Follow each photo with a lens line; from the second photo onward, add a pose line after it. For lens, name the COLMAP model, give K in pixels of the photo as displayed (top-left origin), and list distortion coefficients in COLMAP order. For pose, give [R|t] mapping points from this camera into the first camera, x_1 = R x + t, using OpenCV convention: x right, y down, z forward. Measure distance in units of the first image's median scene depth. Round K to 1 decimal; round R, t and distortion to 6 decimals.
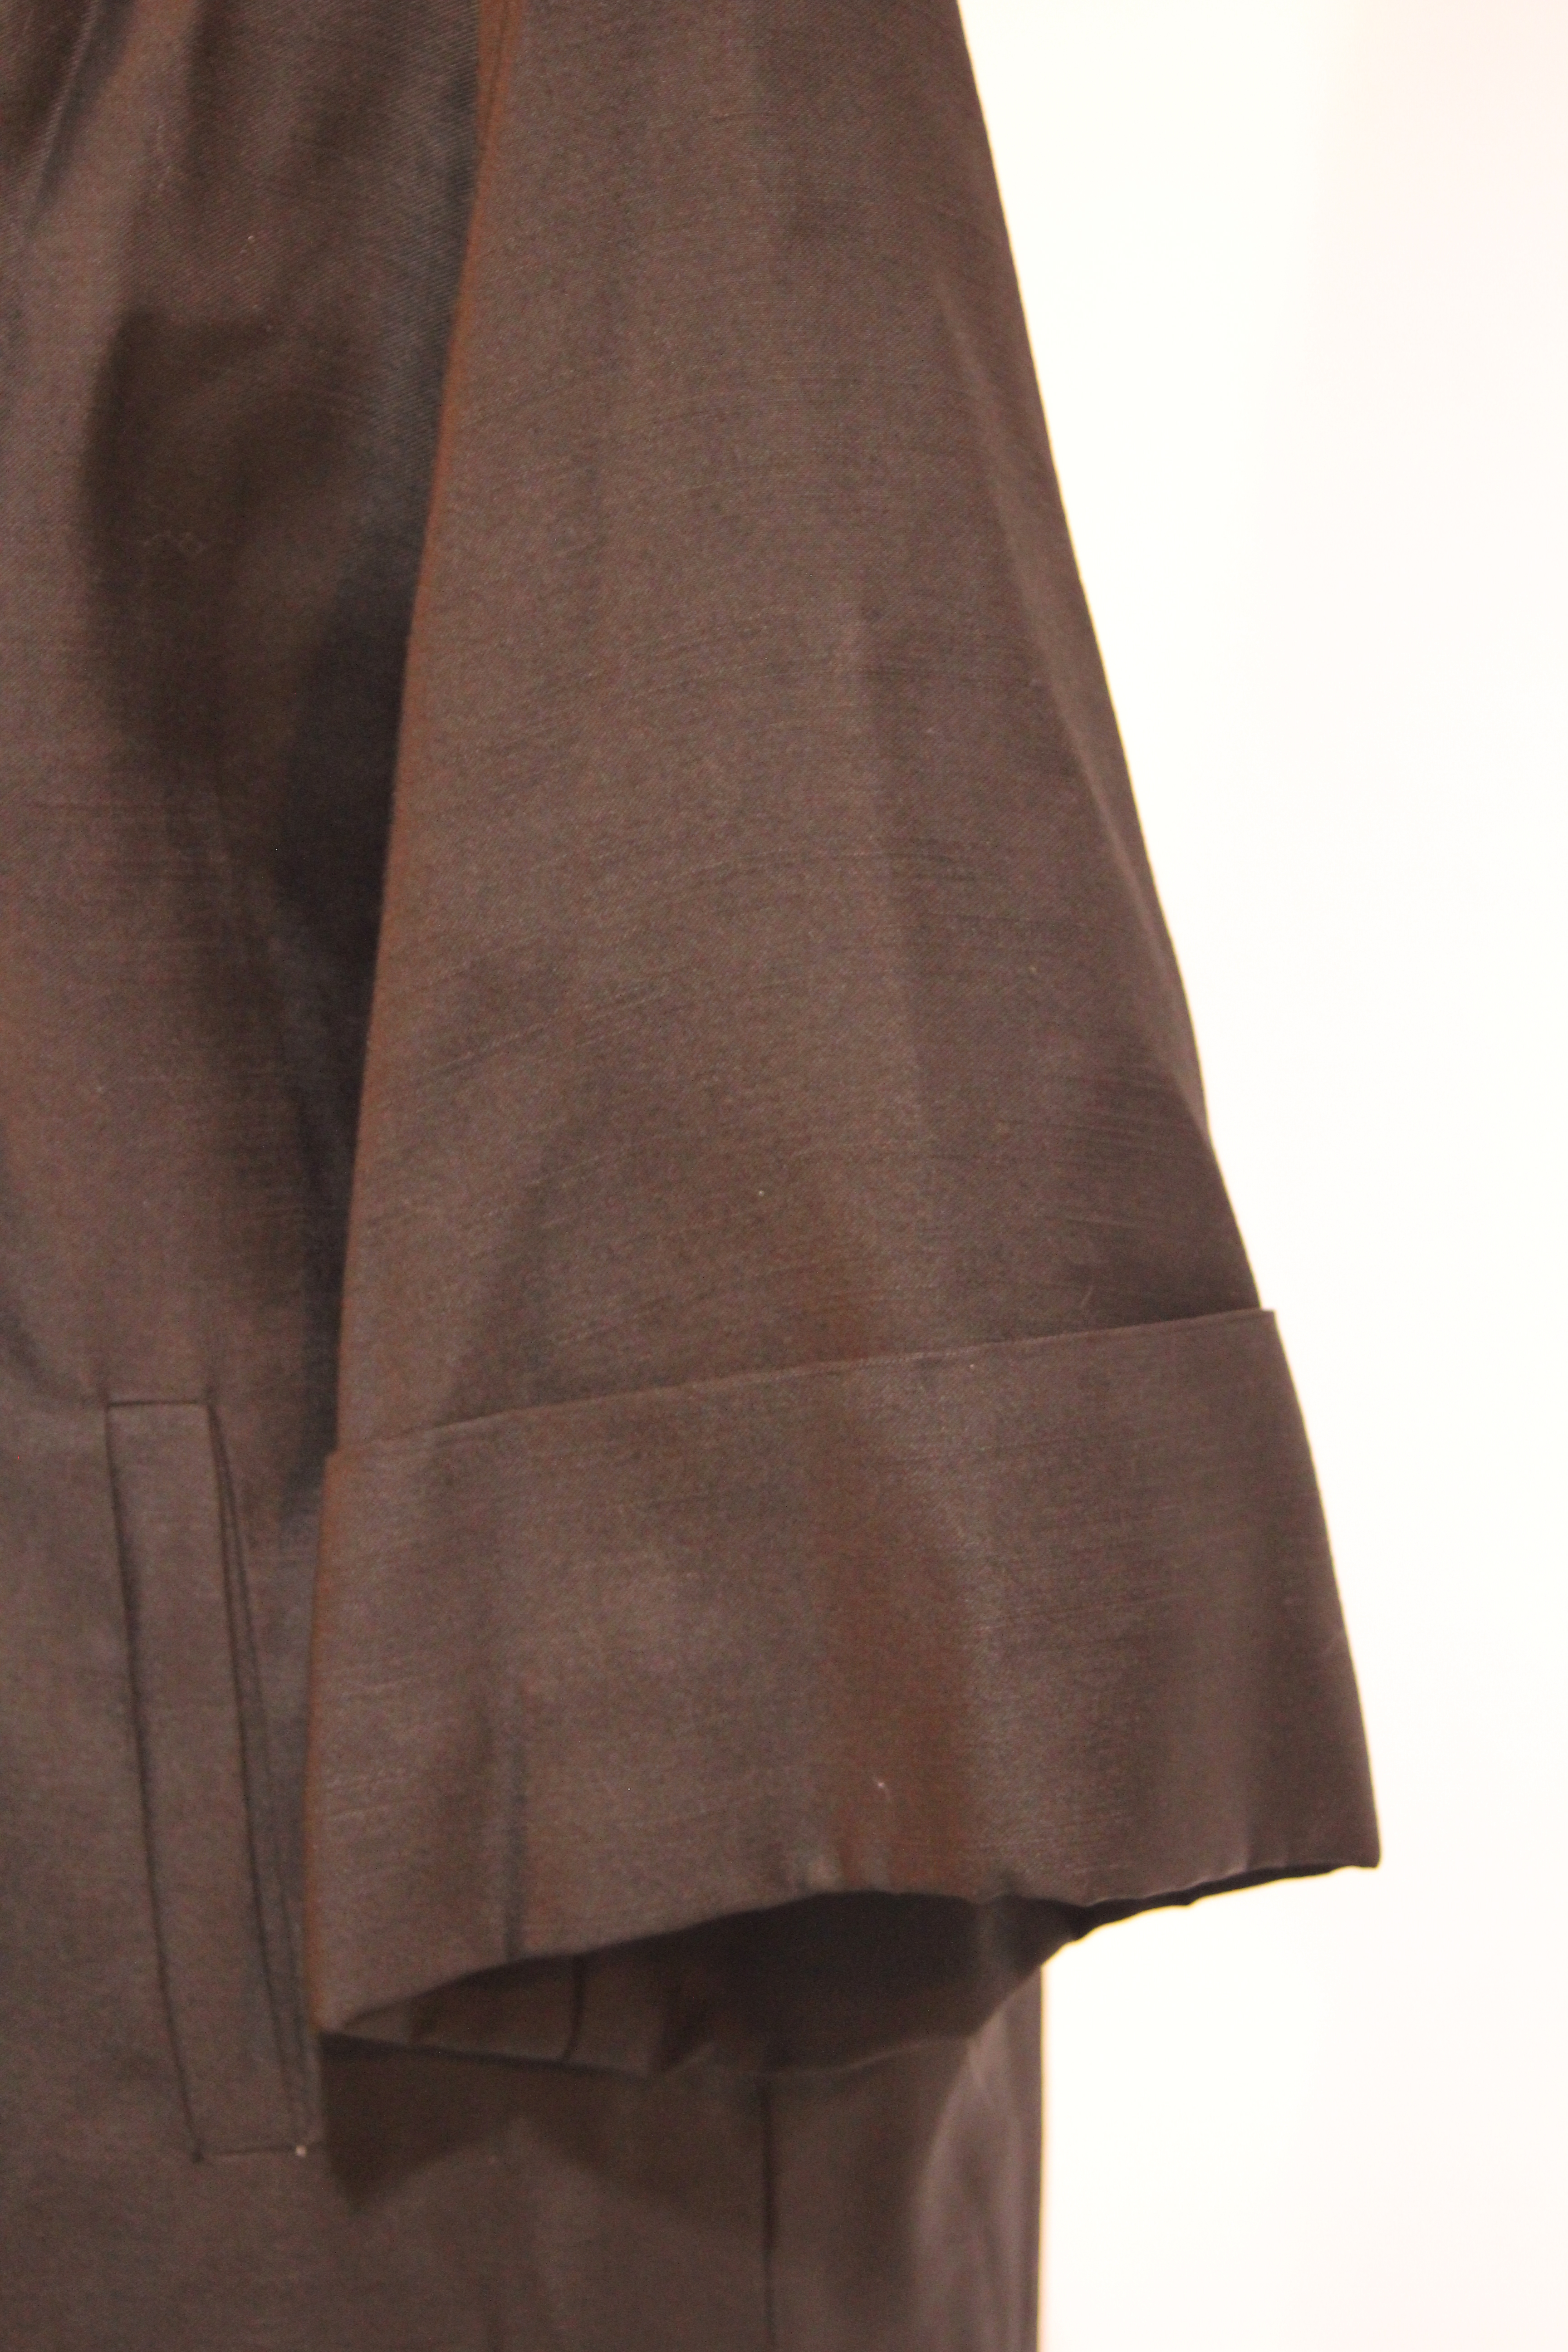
lens RADIAL K [[3964.7, 0, 784.0], [0, 3964.7, 1176.0], [0, 0, 1]] dist [-0.045494, 0.052707]
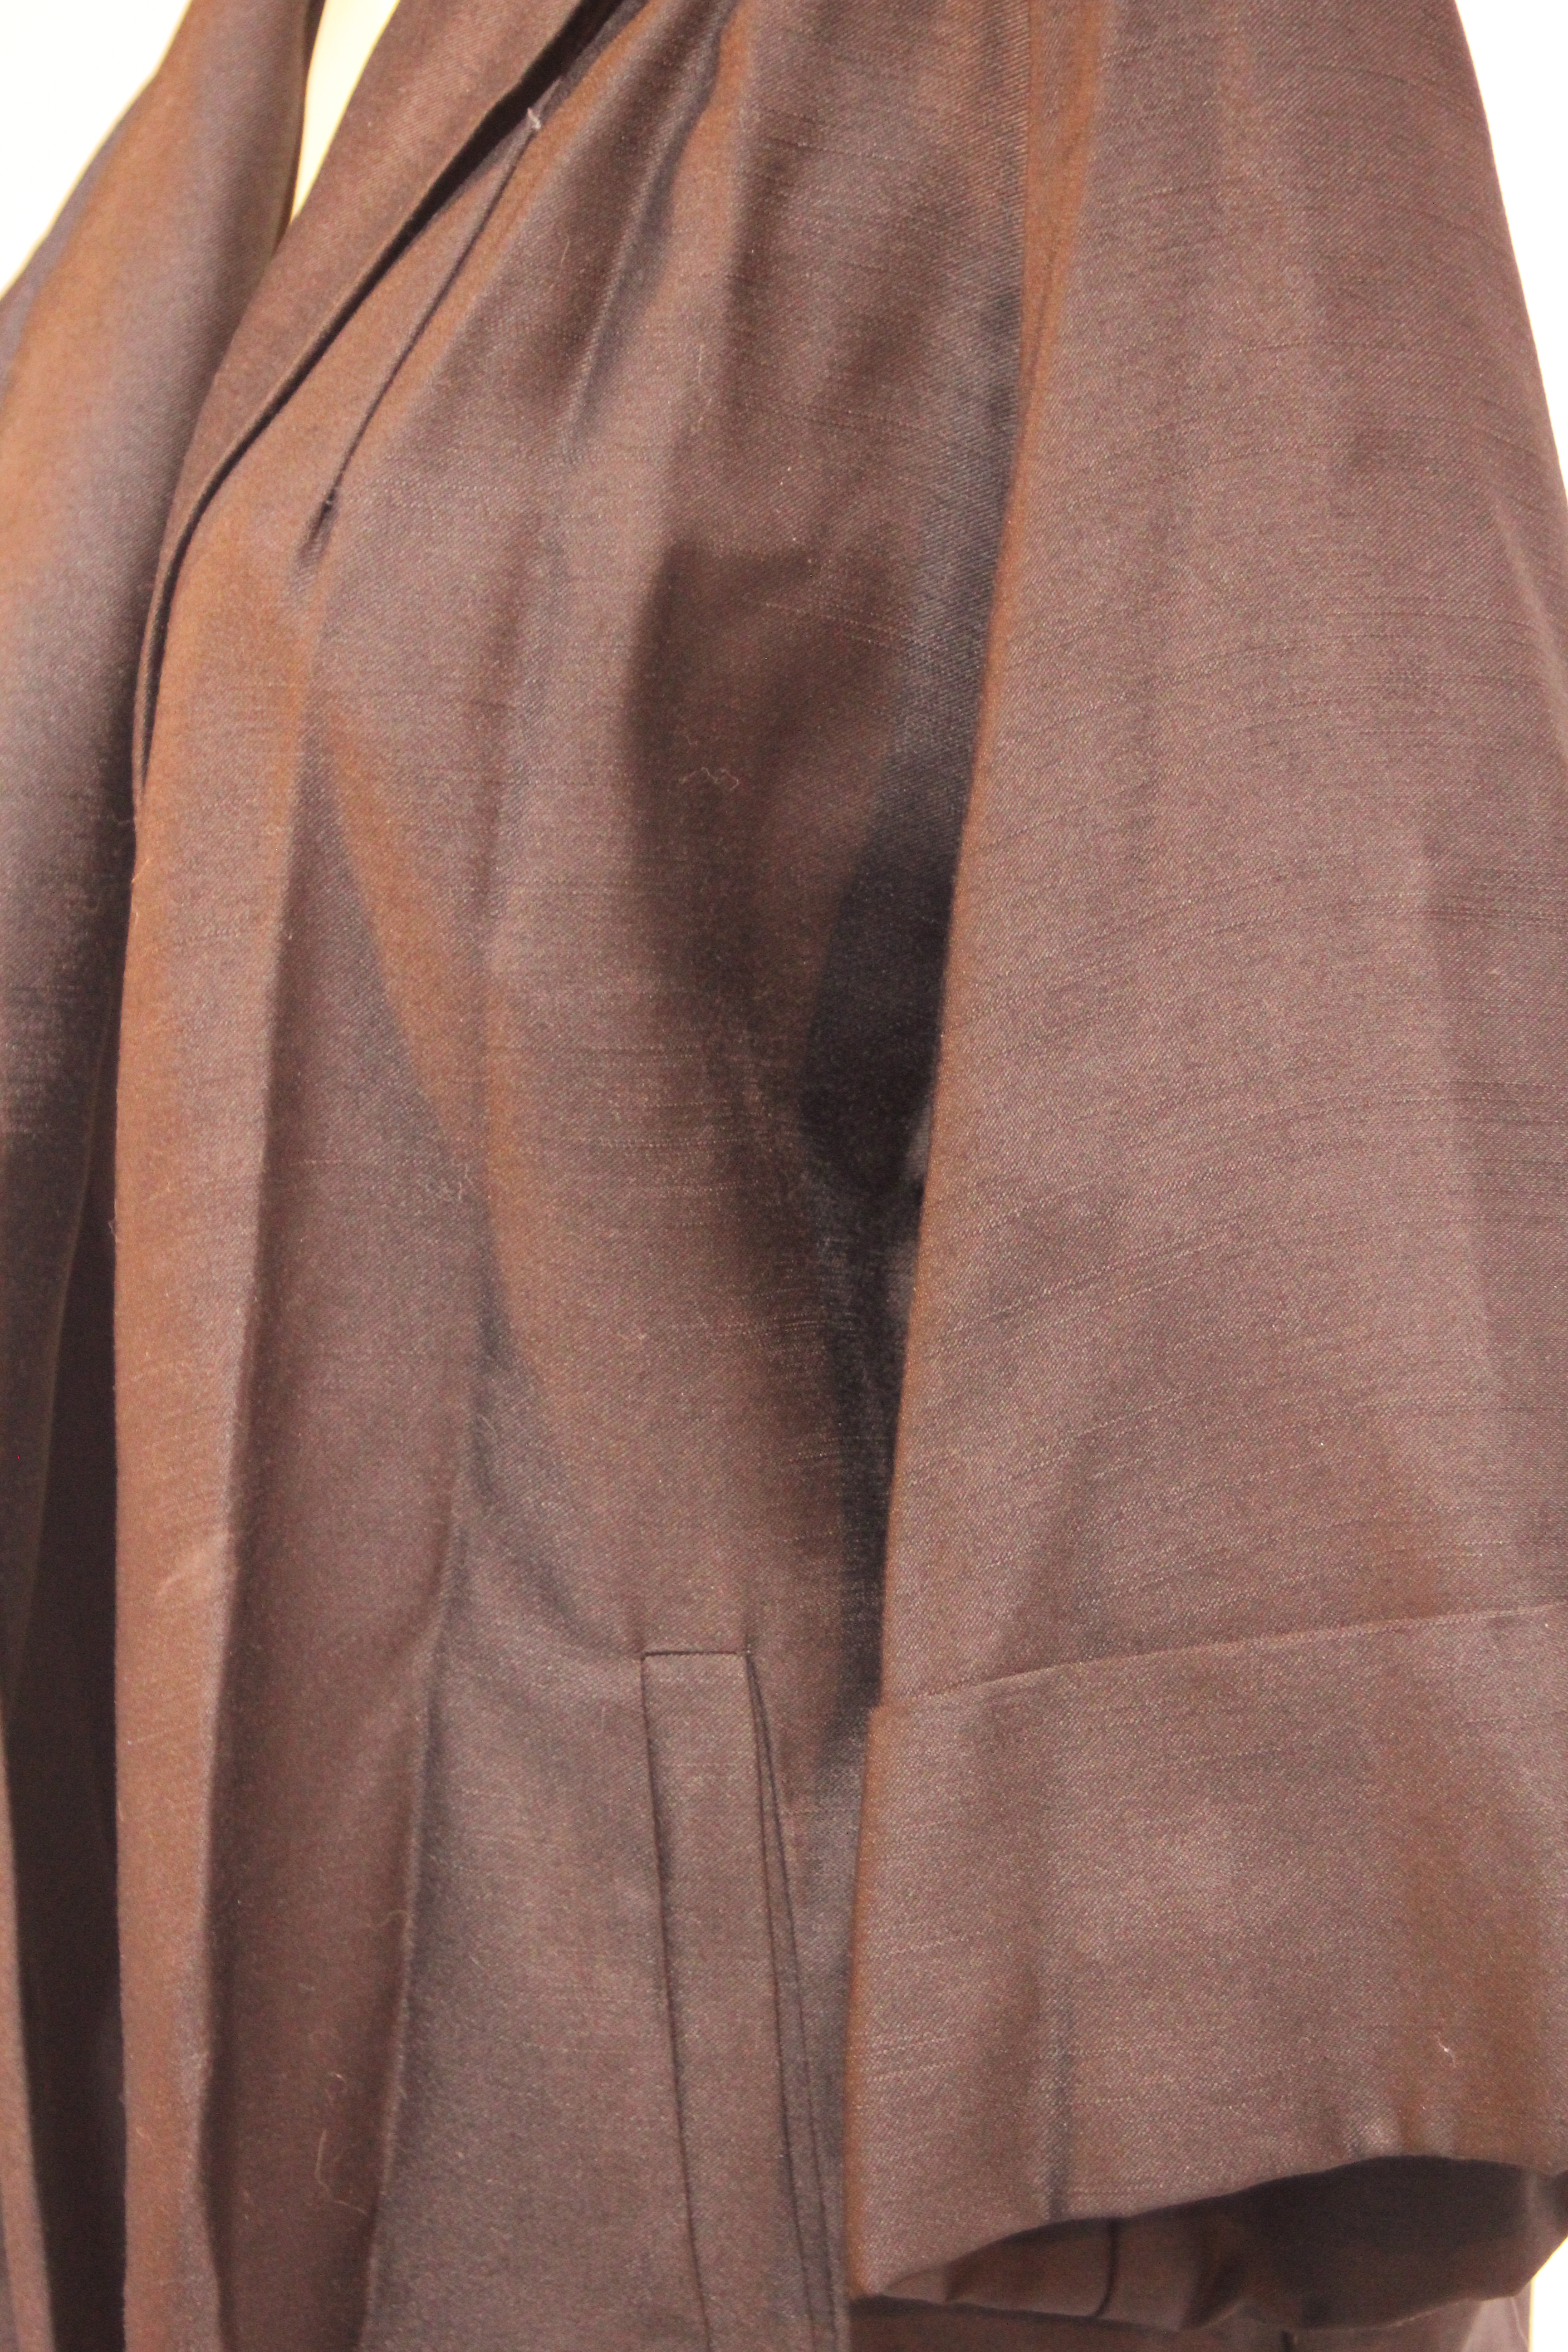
lens RADIAL K [[3964.7, 0, 784.0], [0, 3964.7, 1176.0], [0, 0, 1]] dist [-0.045494, 0.052707]
pose [[0.999177, -0.003326, -0.040414, -0.097116], [0.002931, 0.999947, -0.009831, -0.051876], [0.040445, 0.009704, 0.999135, 0.018125]]
